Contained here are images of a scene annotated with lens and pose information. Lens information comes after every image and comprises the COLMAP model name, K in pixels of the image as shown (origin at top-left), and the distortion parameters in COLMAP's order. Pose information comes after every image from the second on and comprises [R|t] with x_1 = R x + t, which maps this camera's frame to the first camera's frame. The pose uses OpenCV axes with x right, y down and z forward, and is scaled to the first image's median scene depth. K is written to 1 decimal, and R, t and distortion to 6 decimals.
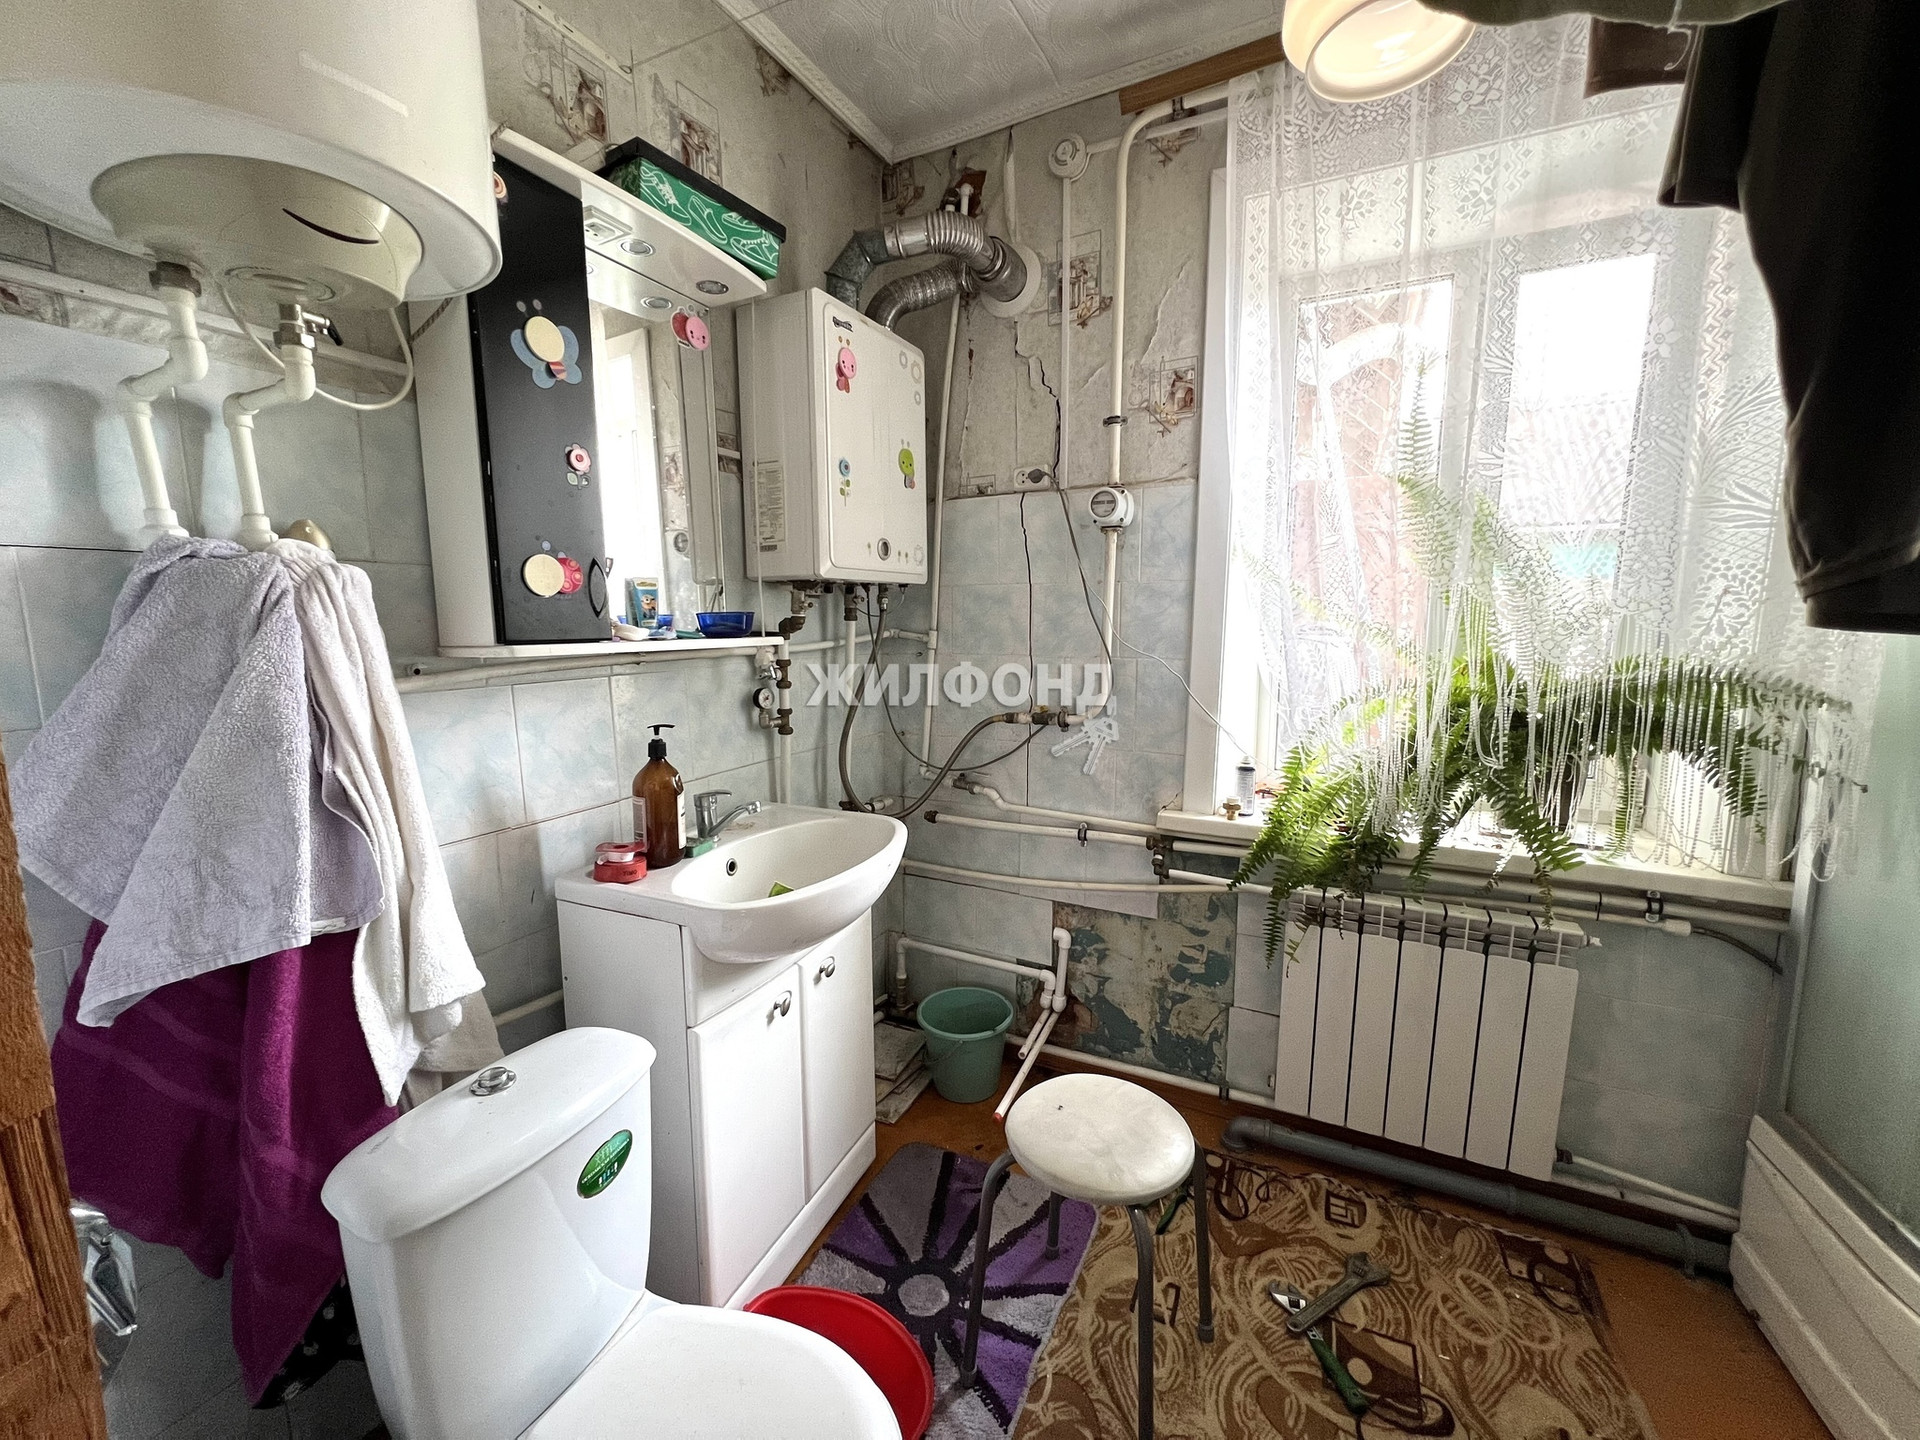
lens RADIAL K [[764.3, 0, 958.4], [0, 764.3, 726.1], [0, 0, 1]] dist [-0.001933, 0.000884]
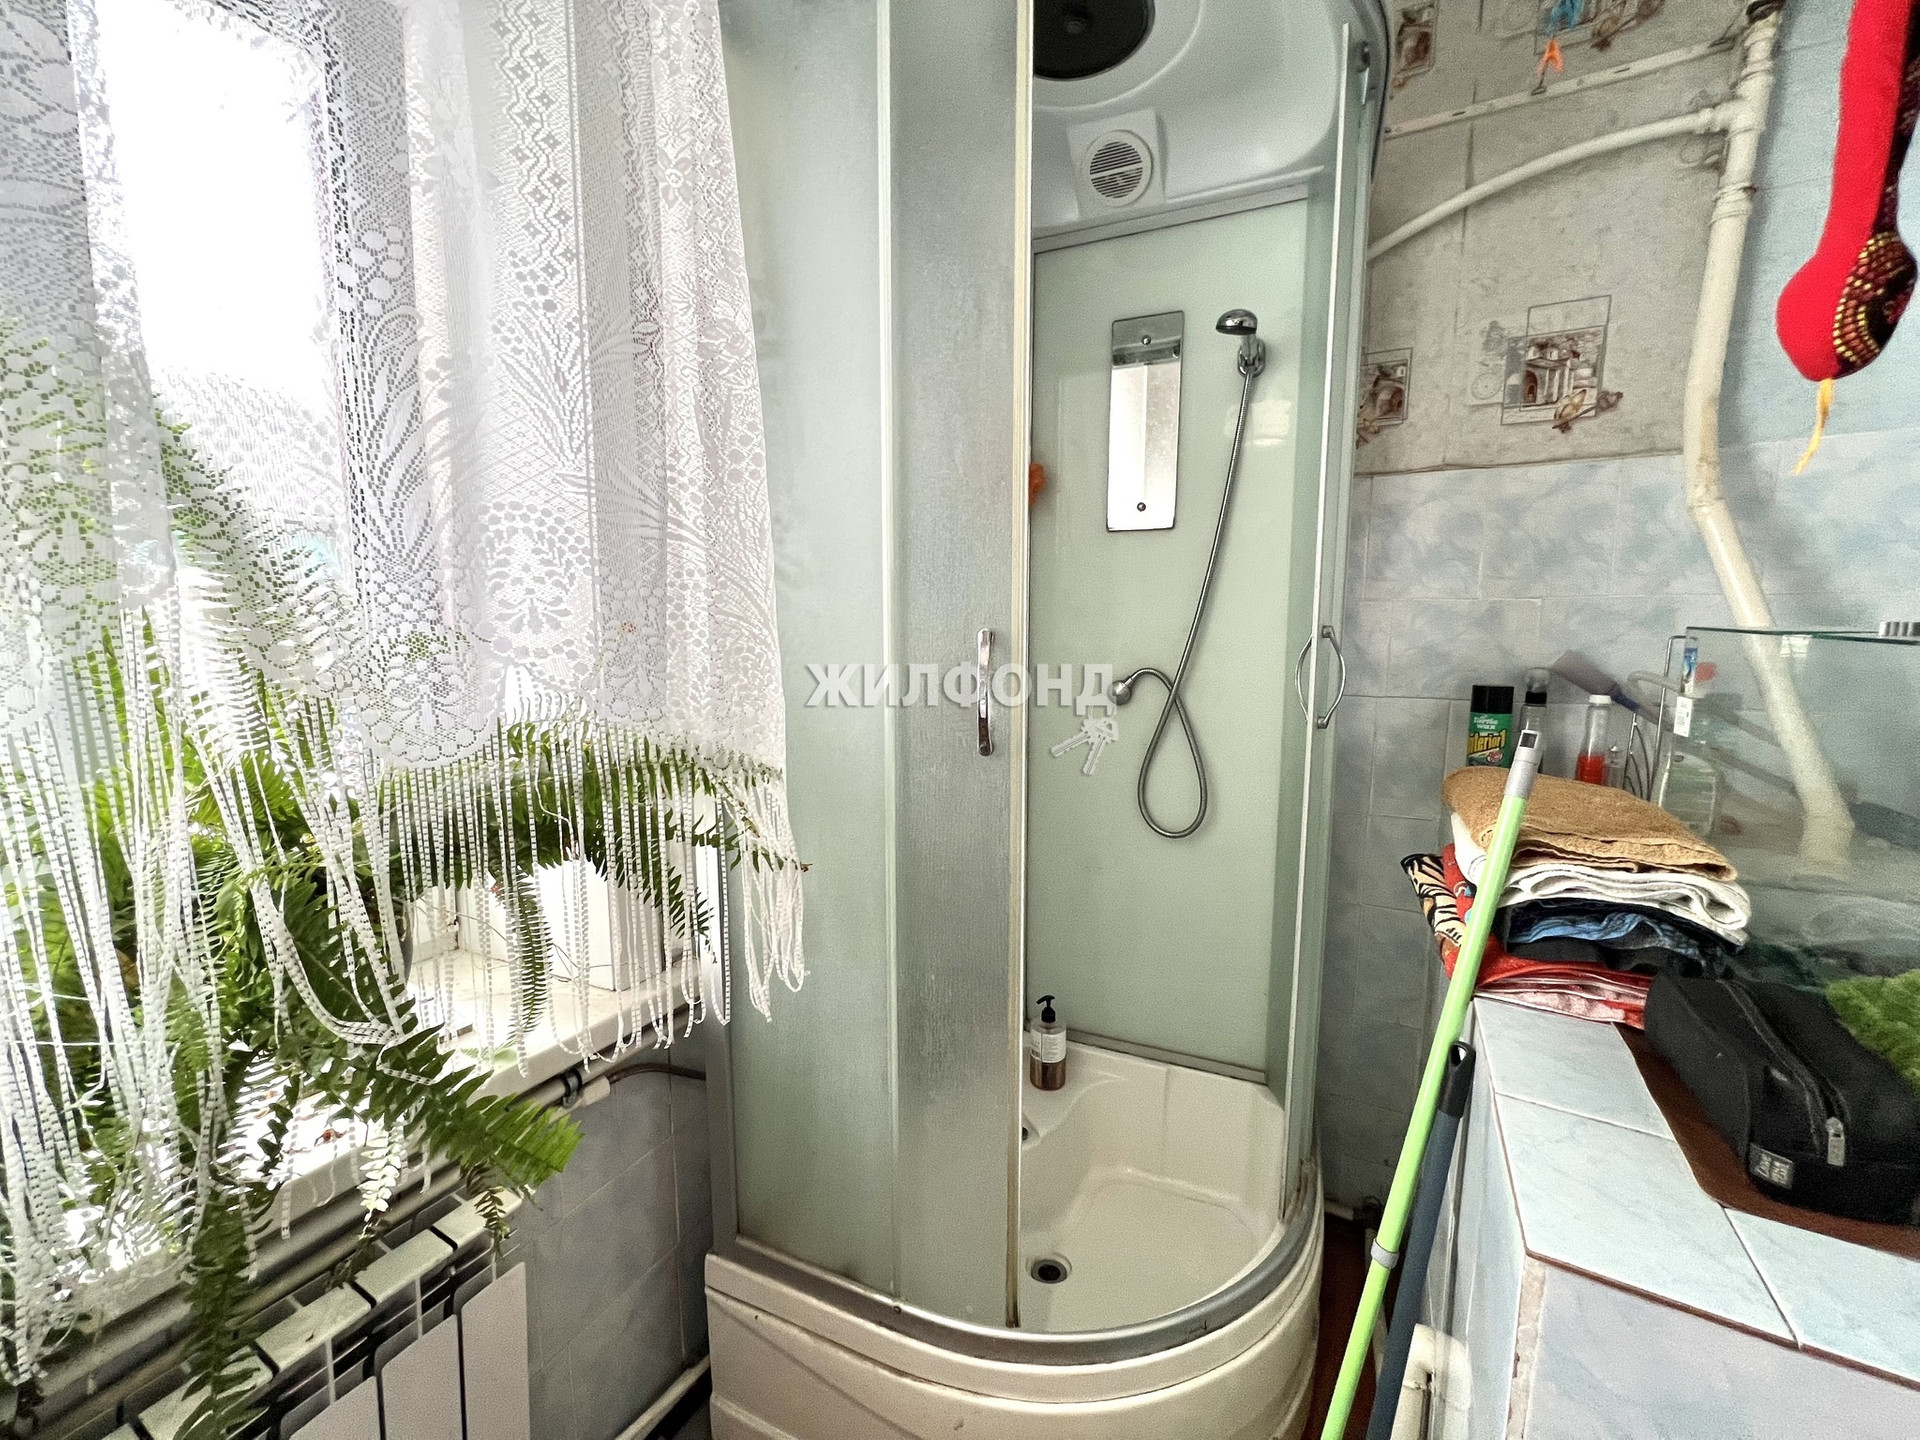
lens RADIAL K [[764.3, 0, 957.3], [0, 764.3, 719.6], [0, 0, 1]] dist [-0.001933, 0.000884]
pose [[0.036585, -0.122220, 0.991828, 0.324810], [0.139307, 0.983426, 0.116046, -0.127440], [-0.989573, 0.133923, 0.053005, 0.652327]]
